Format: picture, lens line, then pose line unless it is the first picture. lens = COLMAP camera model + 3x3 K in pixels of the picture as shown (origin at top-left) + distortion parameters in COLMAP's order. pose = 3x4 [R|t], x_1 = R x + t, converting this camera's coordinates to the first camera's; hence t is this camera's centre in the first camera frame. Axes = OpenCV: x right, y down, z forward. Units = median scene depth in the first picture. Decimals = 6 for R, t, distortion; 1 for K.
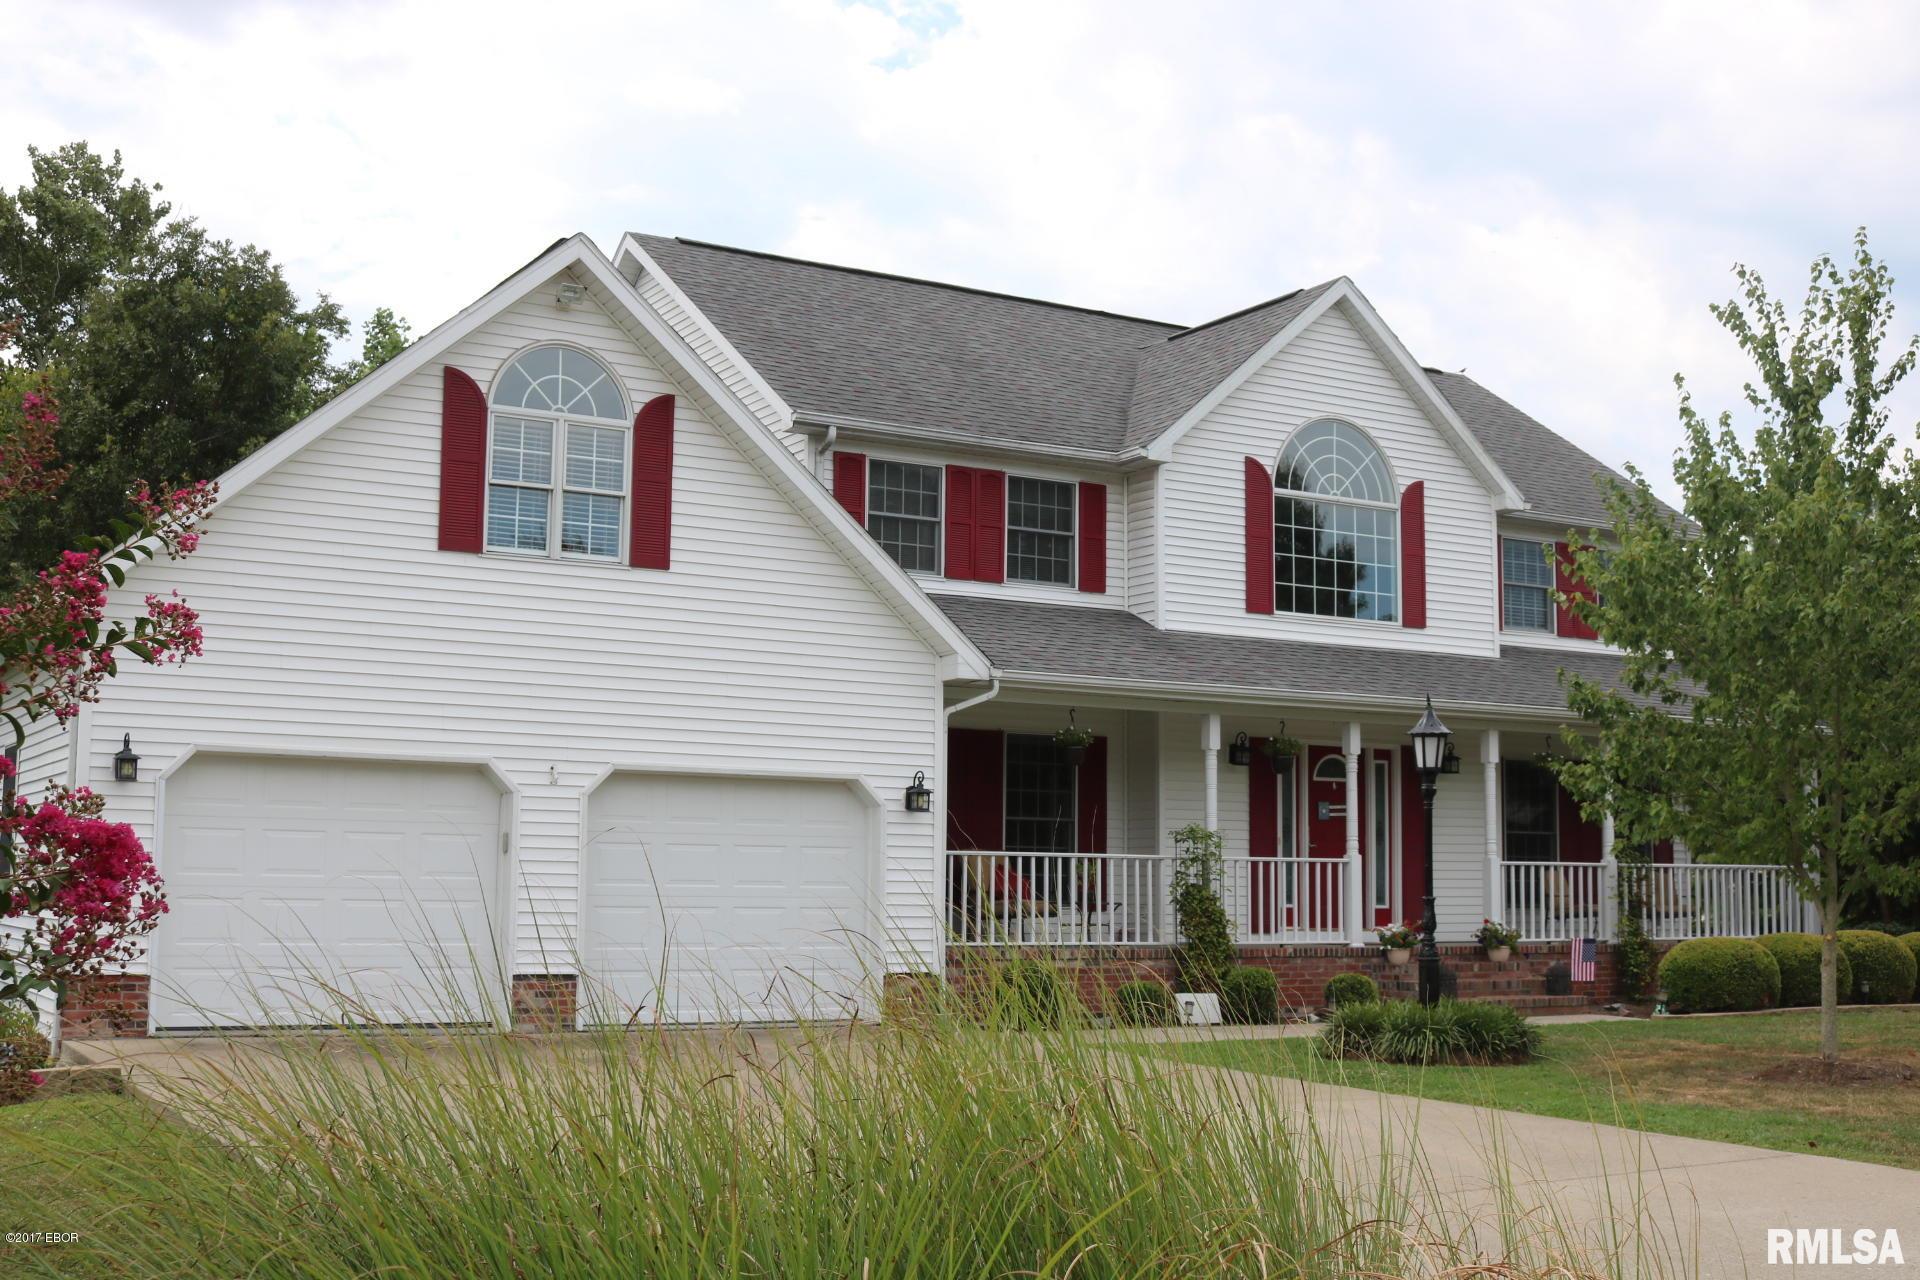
lens RADIAL K [[2179.3, 0, 964.4], [0, 2179.3, 644.0], [0, 0, 1]] dist [-0.080292, 0.000000]
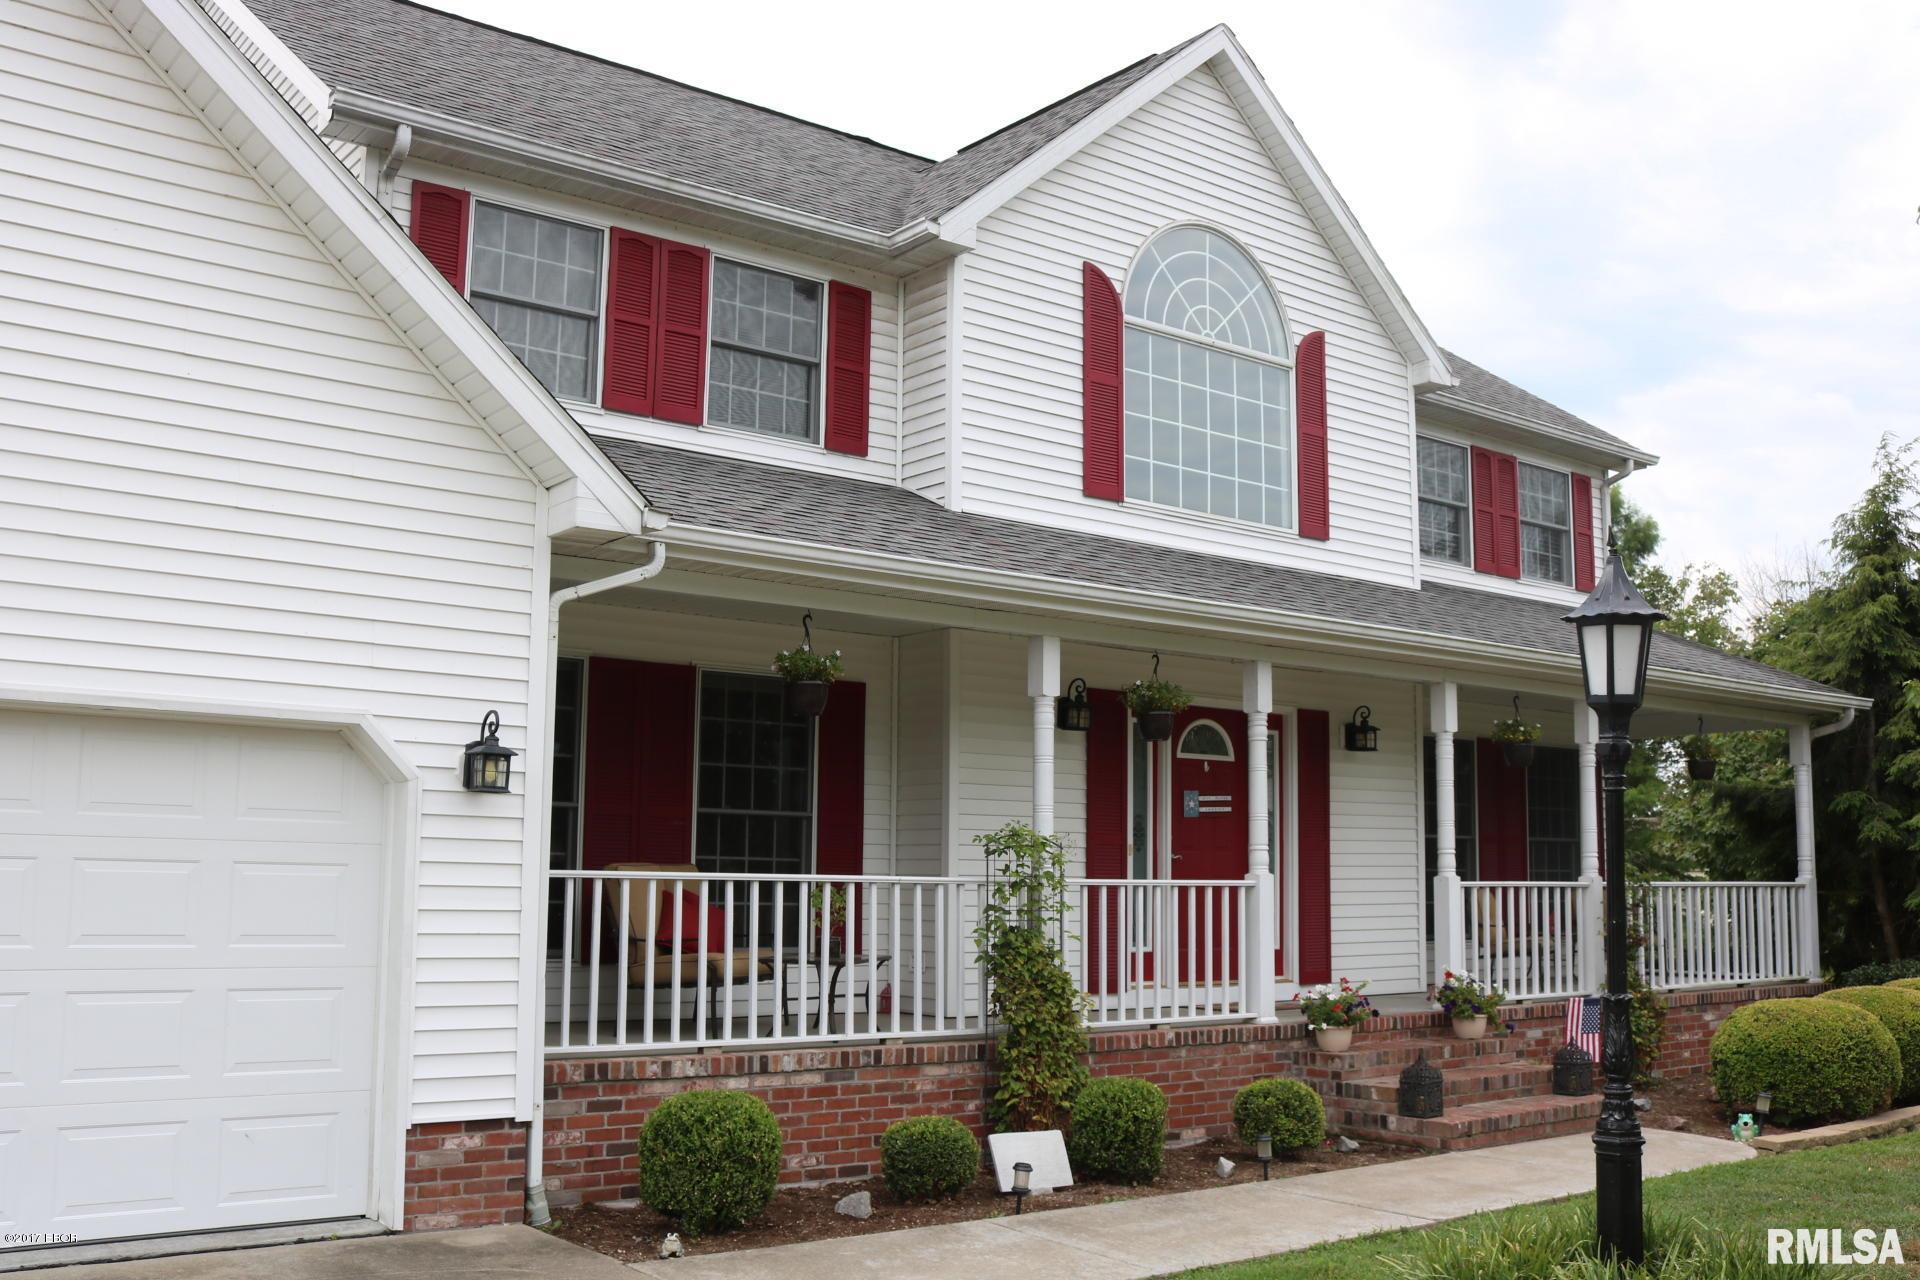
lens RADIAL K [[1790.0, 0, 953.5], [0, 1790.0, 633.3], [0, 0, 1]] dist [-0.104999, 0.000000]
pose [[0.992732, 0.018453, 0.118921, 0.030722], [-0.015773, 0.999601, -0.023438, 0.042605], [-0.119306, 0.021392, 0.992627, 0.515052]]
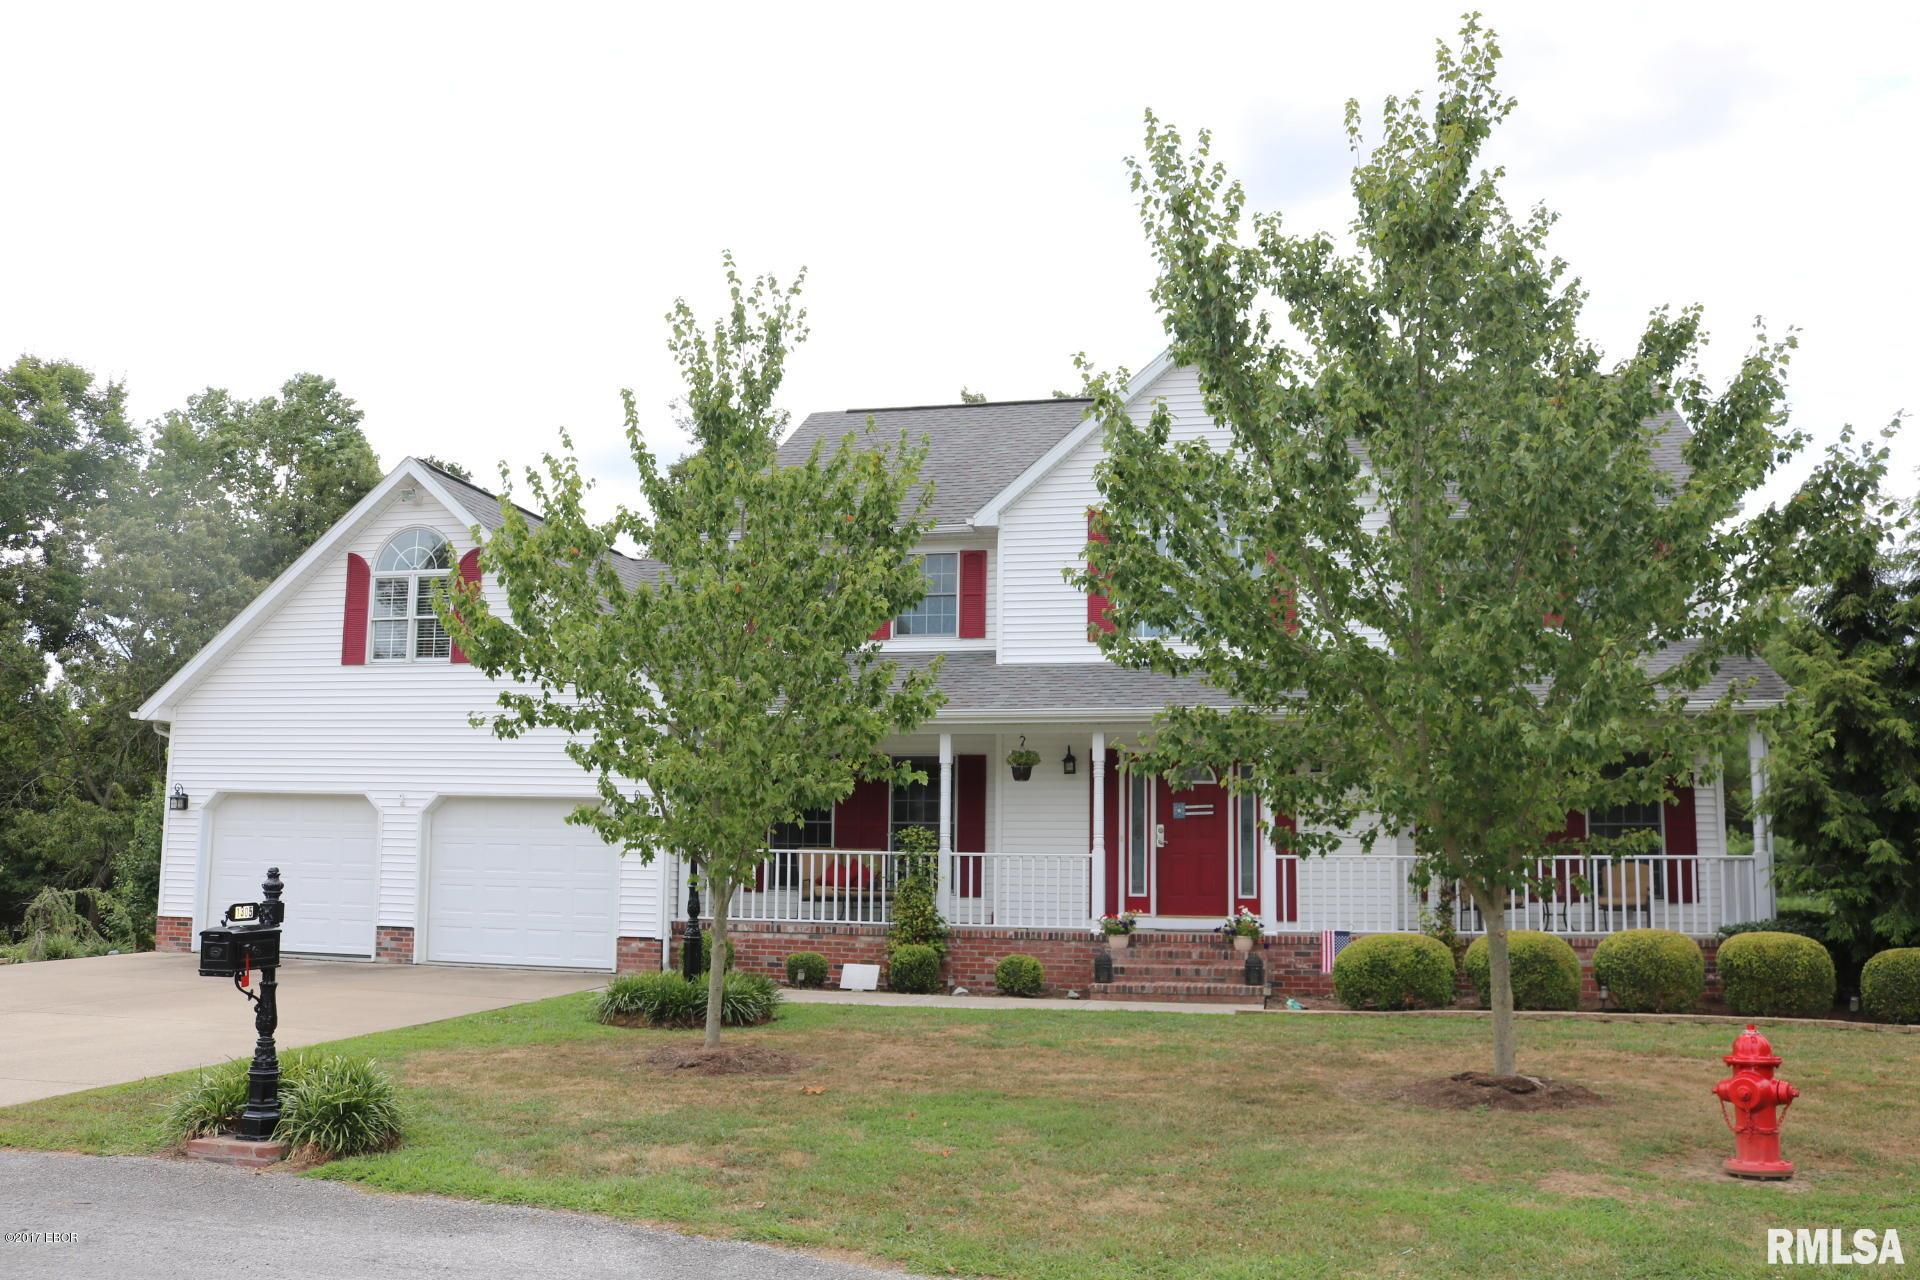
lens RADIAL K [[1585.0, 0, 963.9], [0, 1585.0, 645.2], [0, 0, 1]] dist [-0.145323, 0.110982]
pose [[0.720897, -0.097394, -0.686164, 0.714039], [0.071274, 0.995245, -0.066383, 0.042097], [0.689367, -0.001051, 0.724411, 0.371423]]
